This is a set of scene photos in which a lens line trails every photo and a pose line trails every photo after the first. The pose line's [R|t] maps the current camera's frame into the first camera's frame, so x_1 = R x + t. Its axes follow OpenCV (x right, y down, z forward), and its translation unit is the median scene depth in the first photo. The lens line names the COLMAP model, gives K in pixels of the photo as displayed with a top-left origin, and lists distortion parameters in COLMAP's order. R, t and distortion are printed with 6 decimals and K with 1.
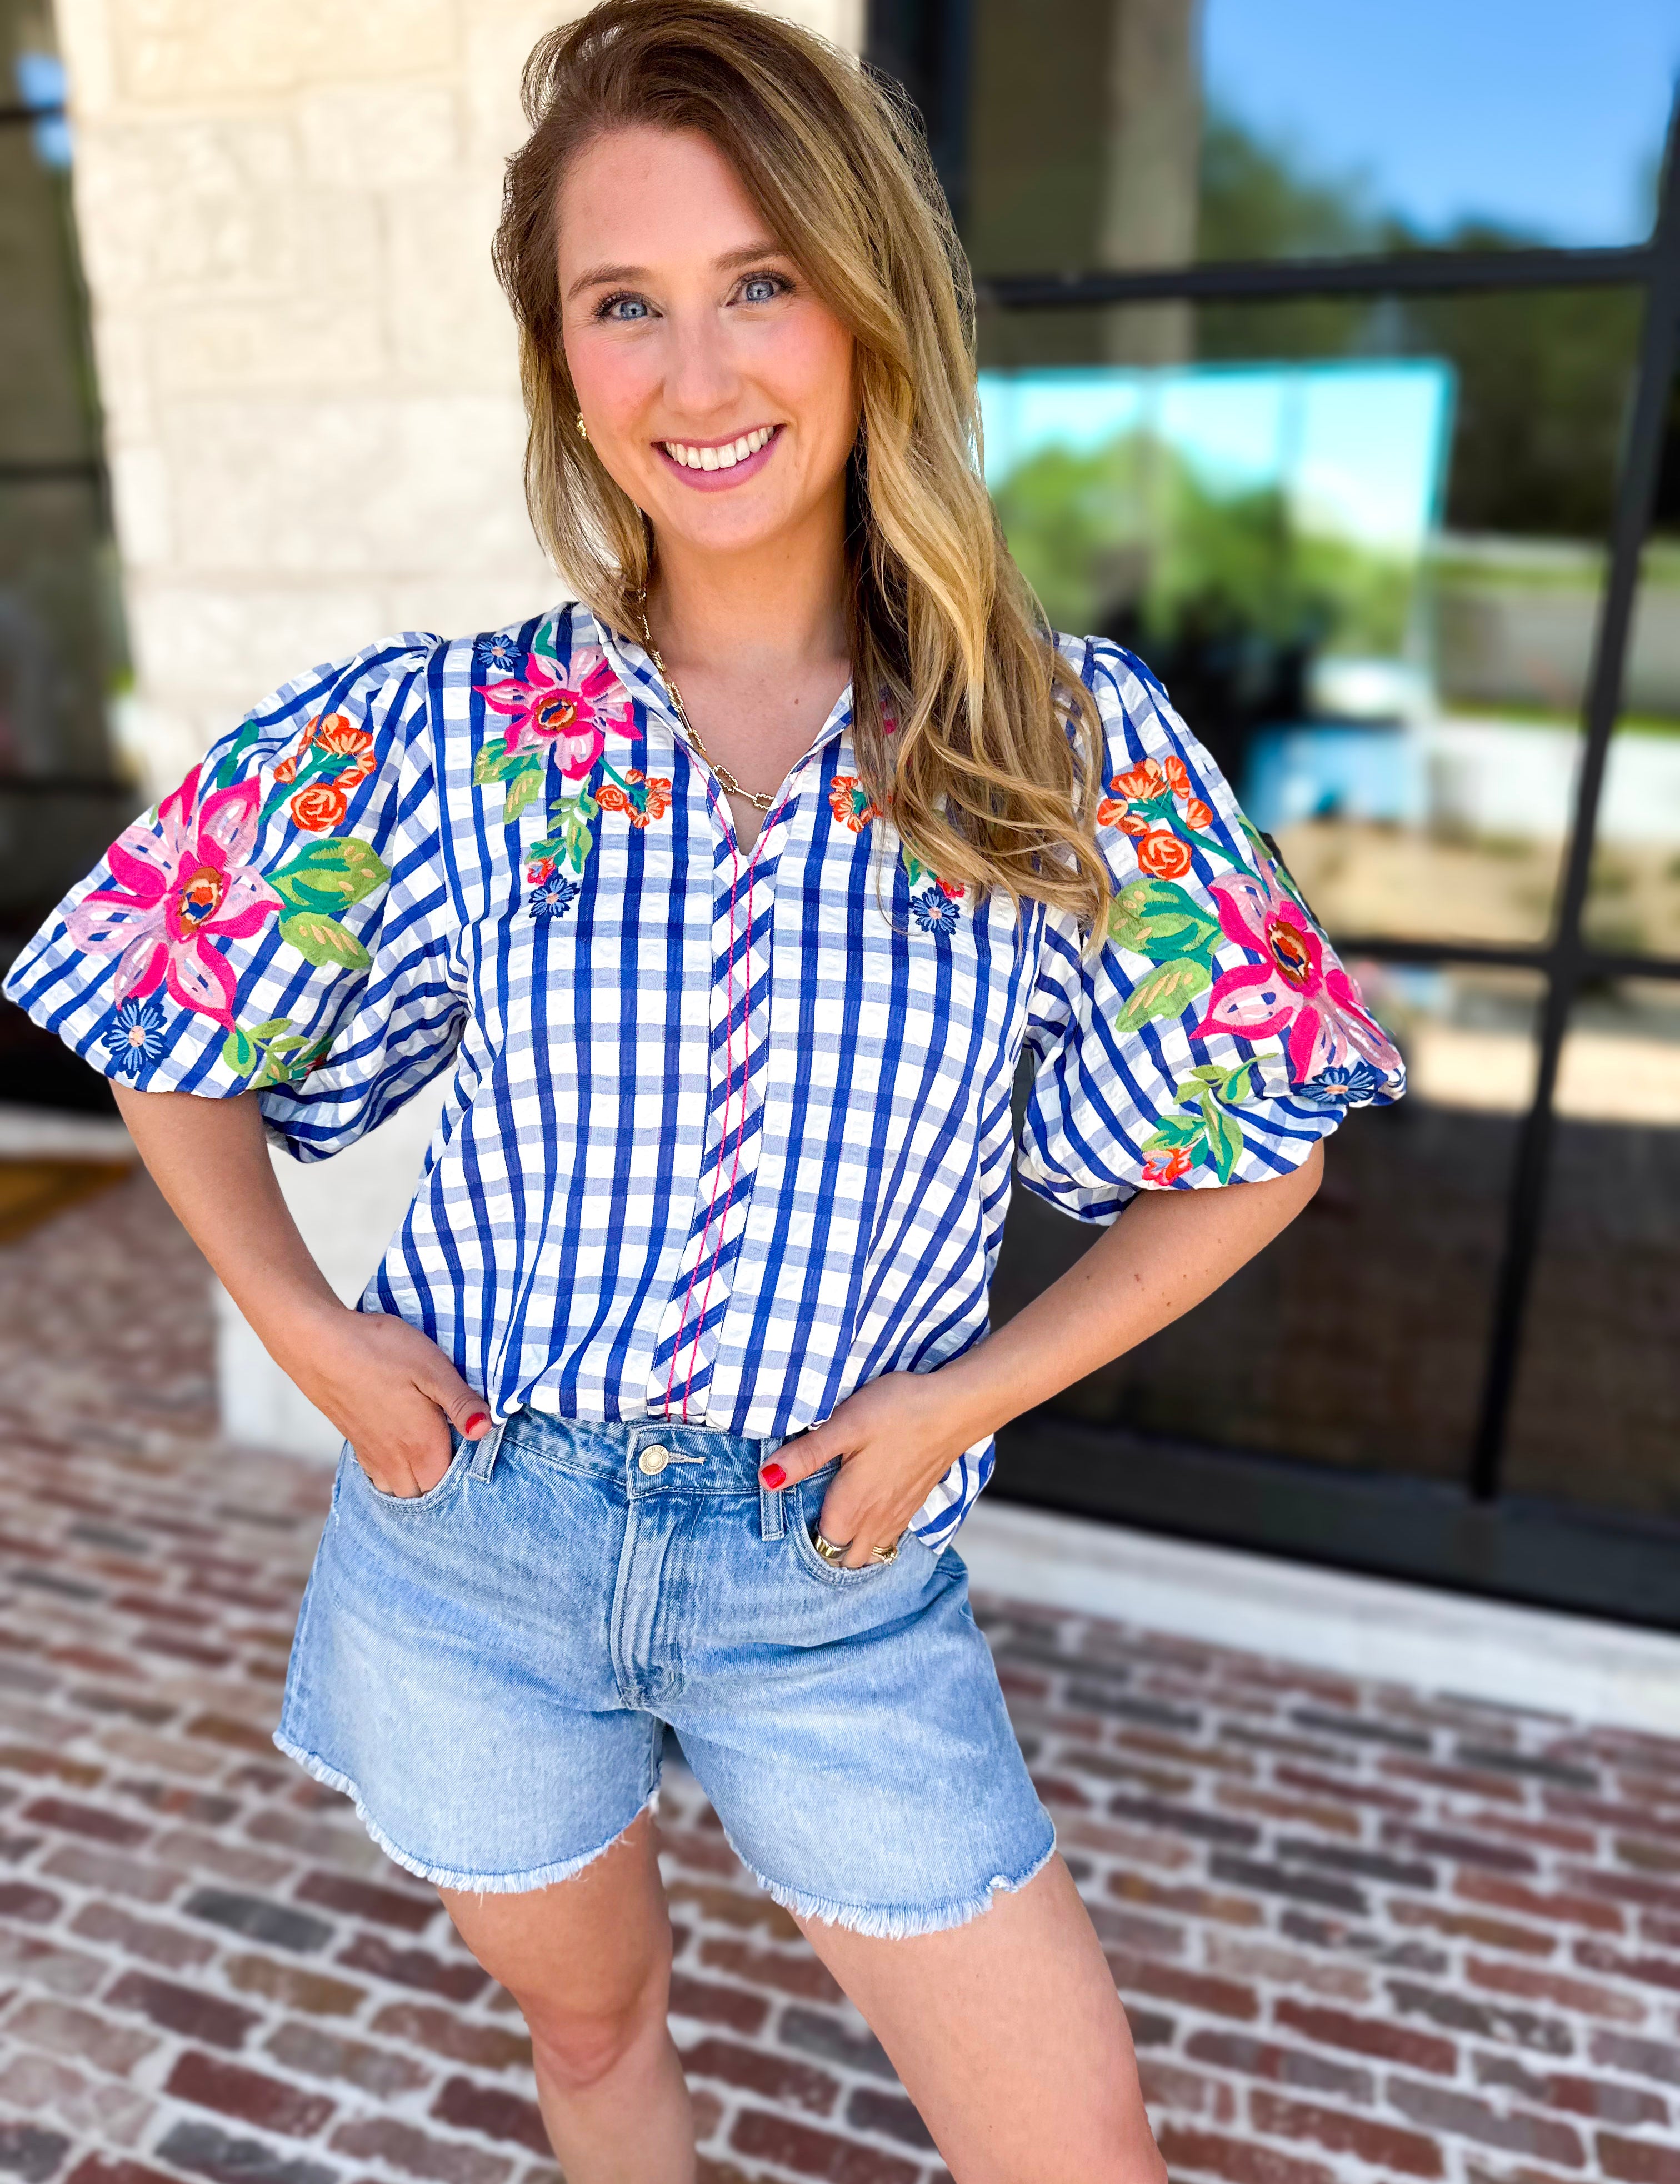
lens RADIAL K [[1604.4, 0, 820.8], [0, 1604.4, 1093.3], [0, 0, 1]] dist [0.006178, -0.018751]
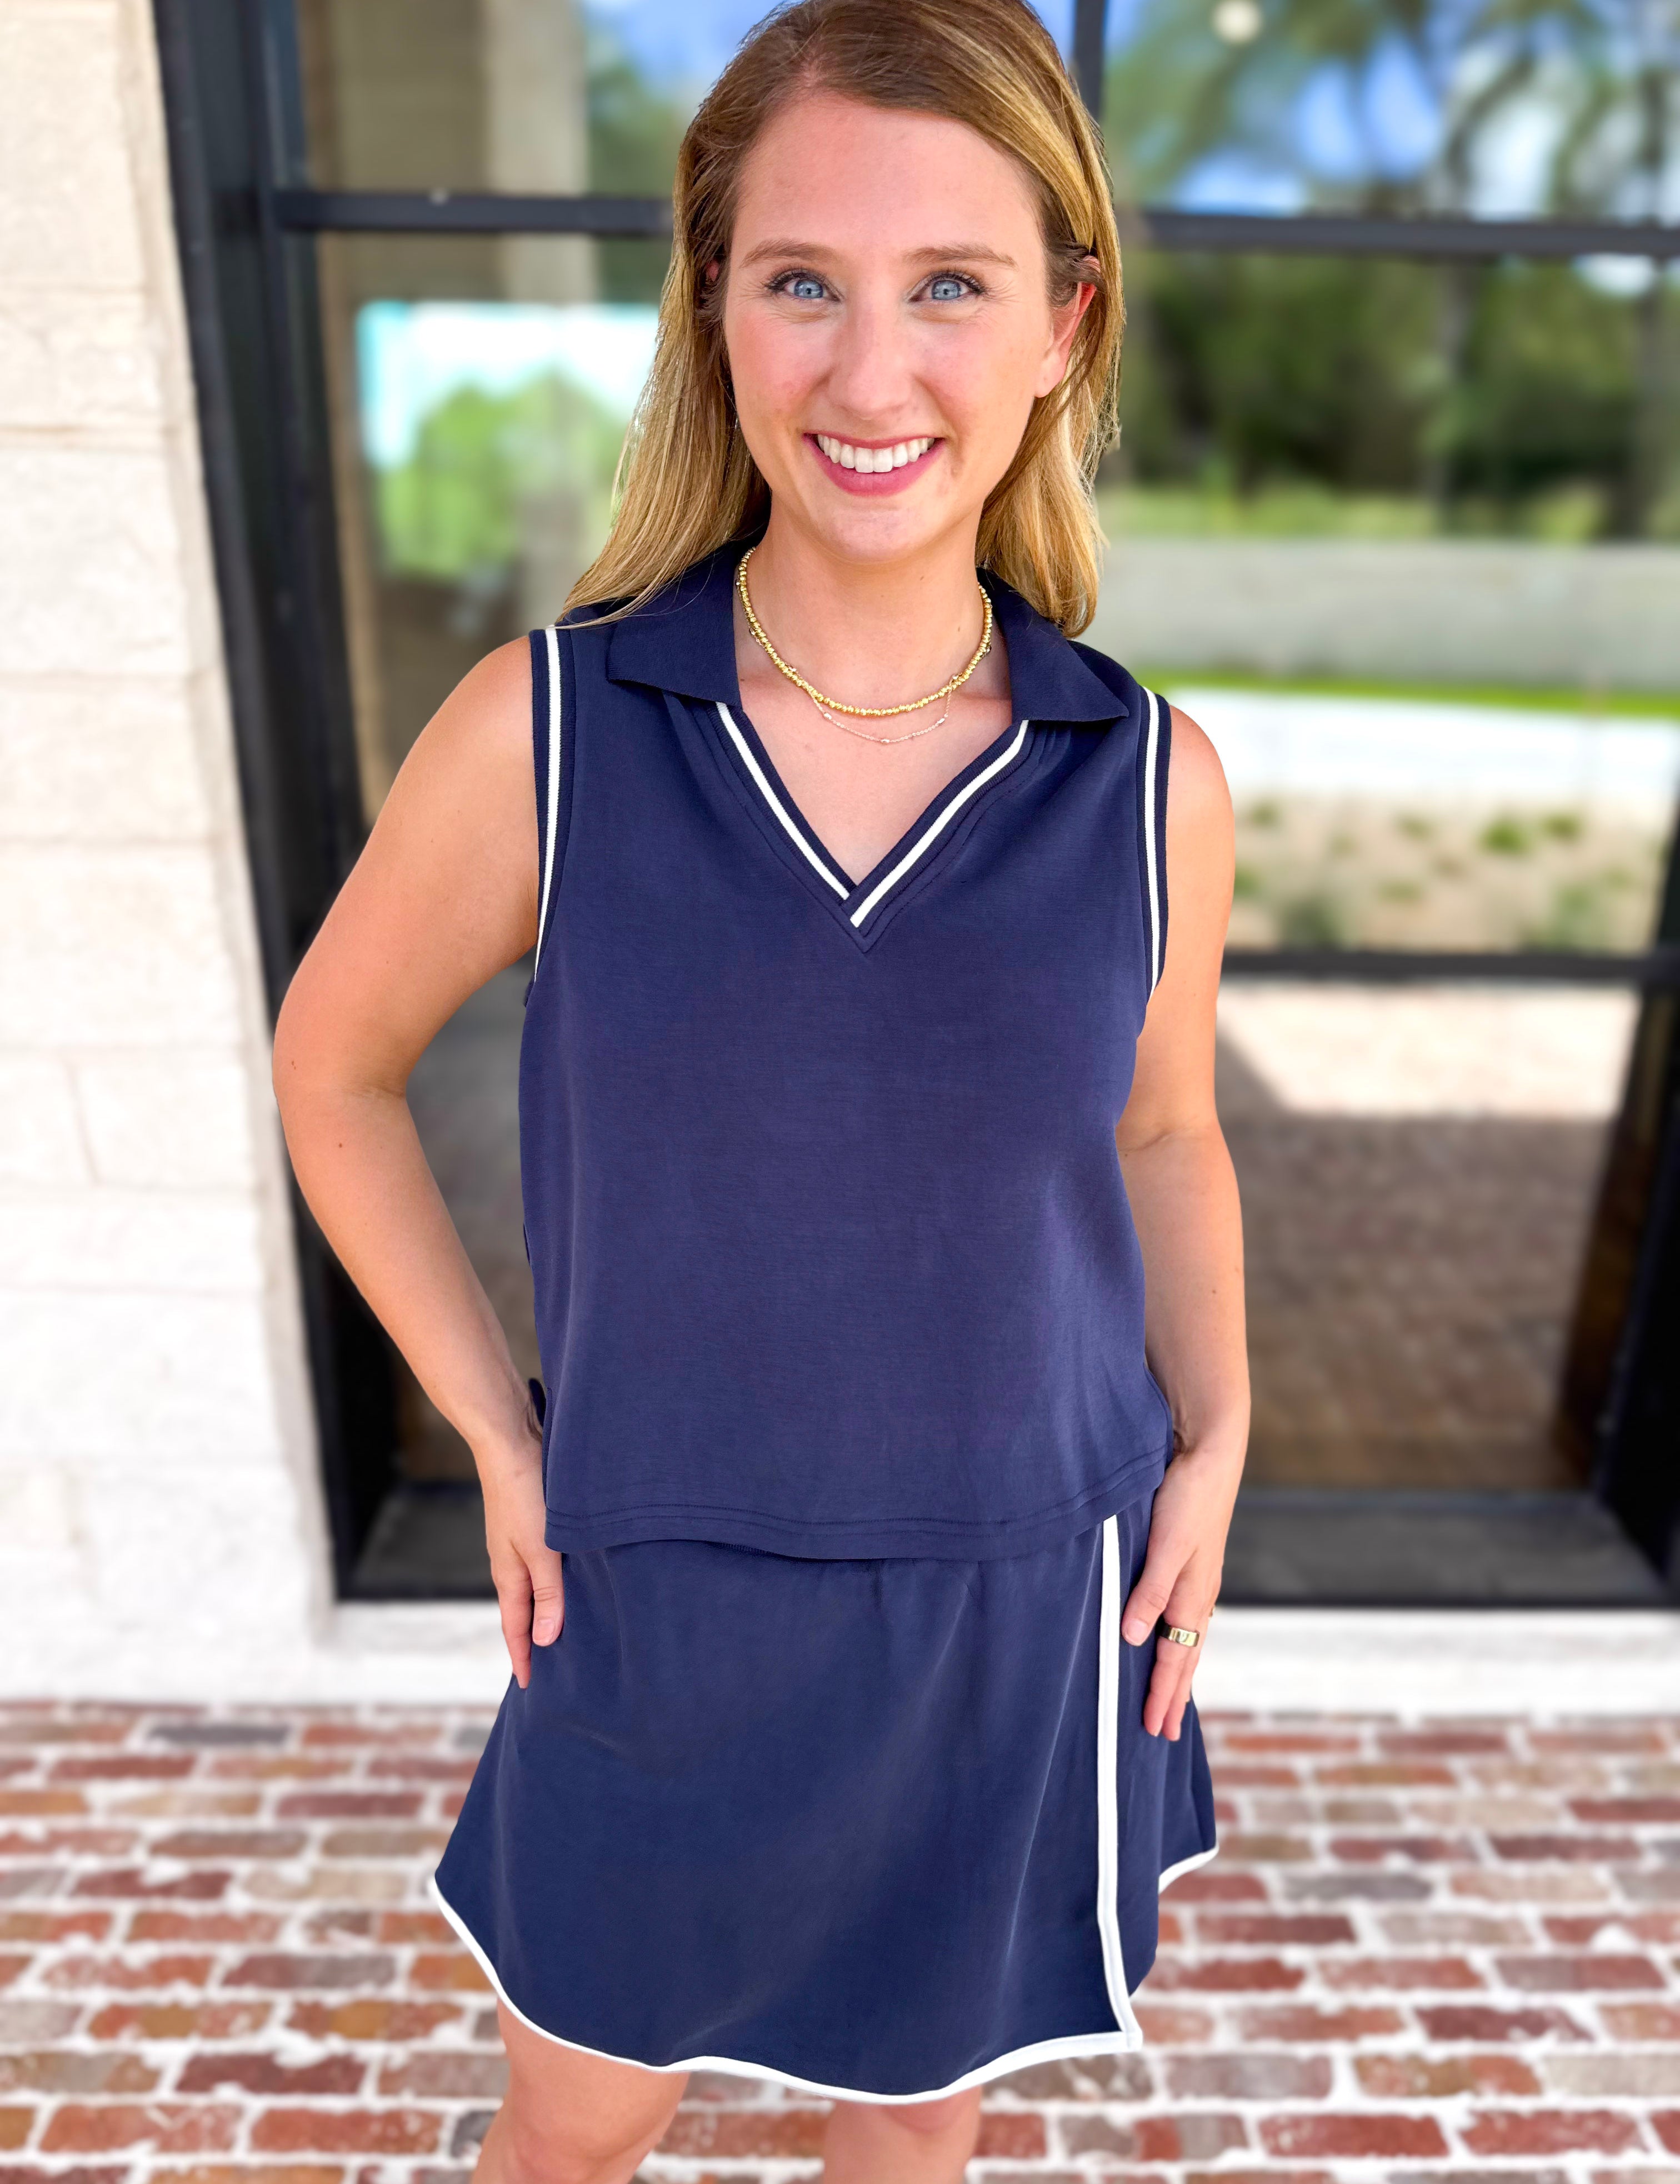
lens RADIAL K [[1604.4, 0, 839.0], [0, 1604.4, 1118.3], [0, 0, 1]] dist [0.006178, -0.018751]
pose [[0.942715, -0.107192, 0.315907, 0.035148], [0.094108, 0.993961, 0.056434, -0.053851], [-0.320049, -0.023472, 0.947110, 0.119556]]
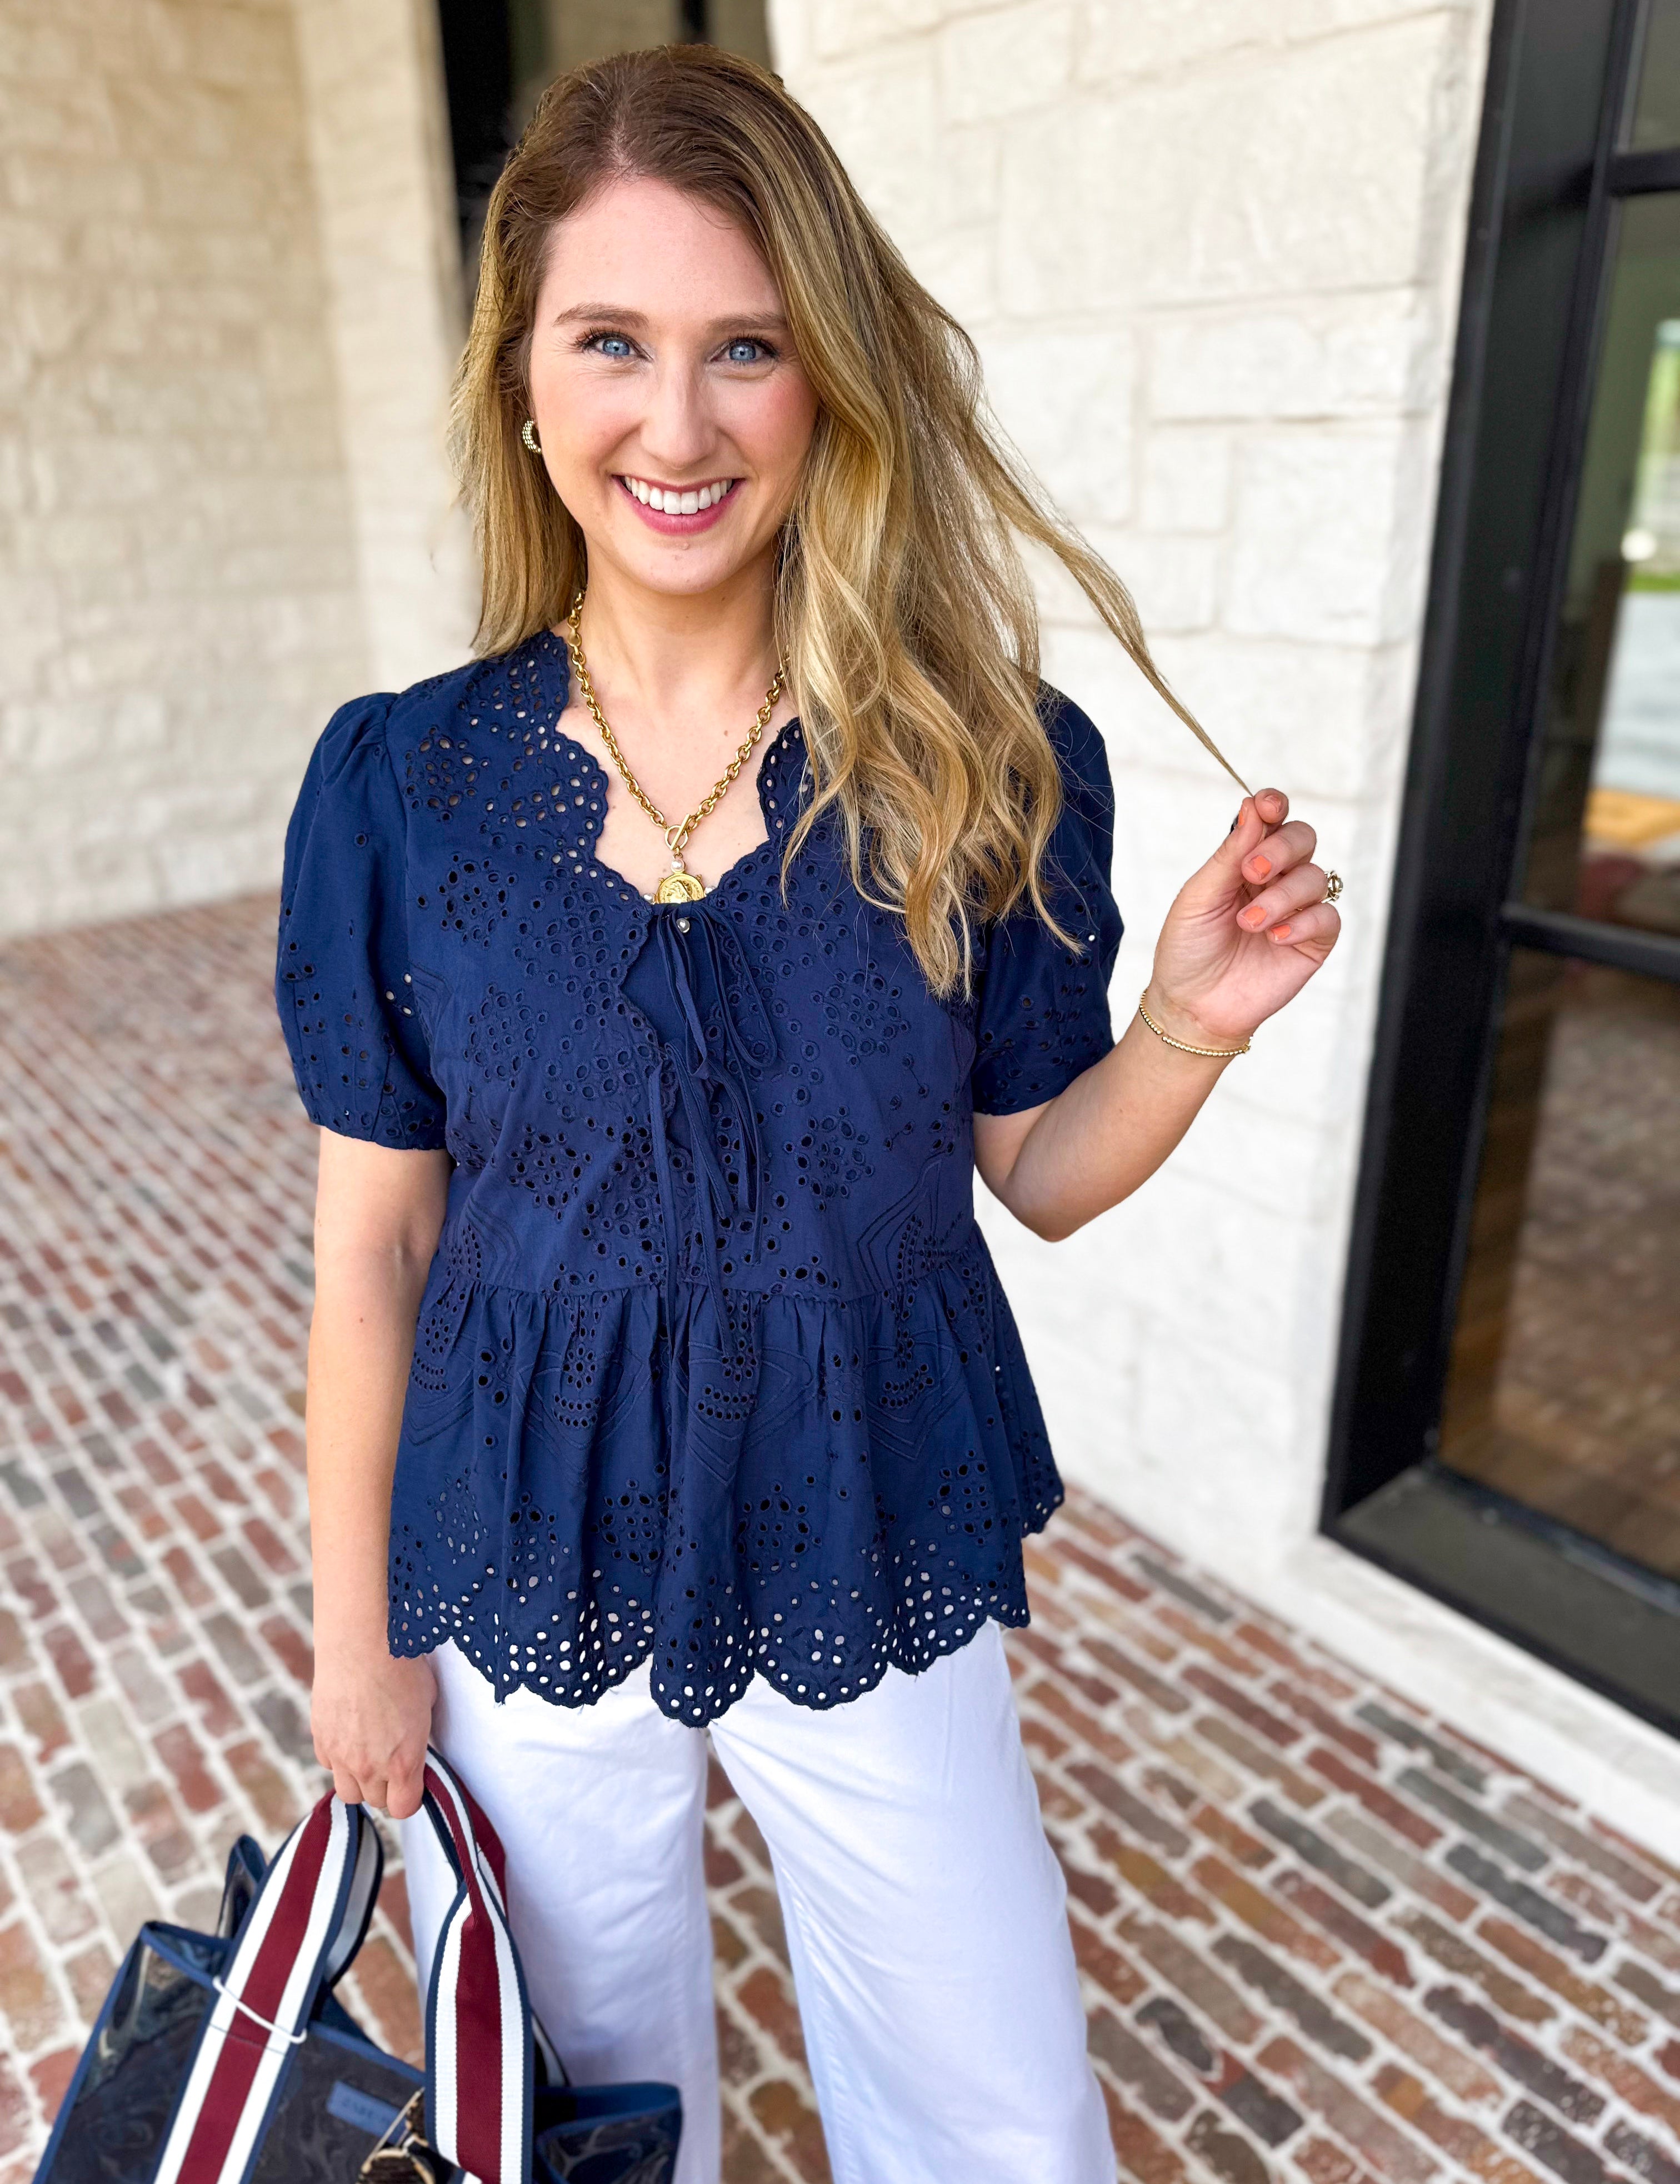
lens RADIAL K [[1593.8, 0, 846.5], [0, 1593.8, 1097.4], [0, 0, 1]] dist [0.009134, -0.025087]
pose [[0.846157, 0.185558, -0.499587, 0.247877], [-0.155312, 0.982595, 0.101906, -0.065603], [0.509801, -0.008637, 0.860249, 0.109798]]
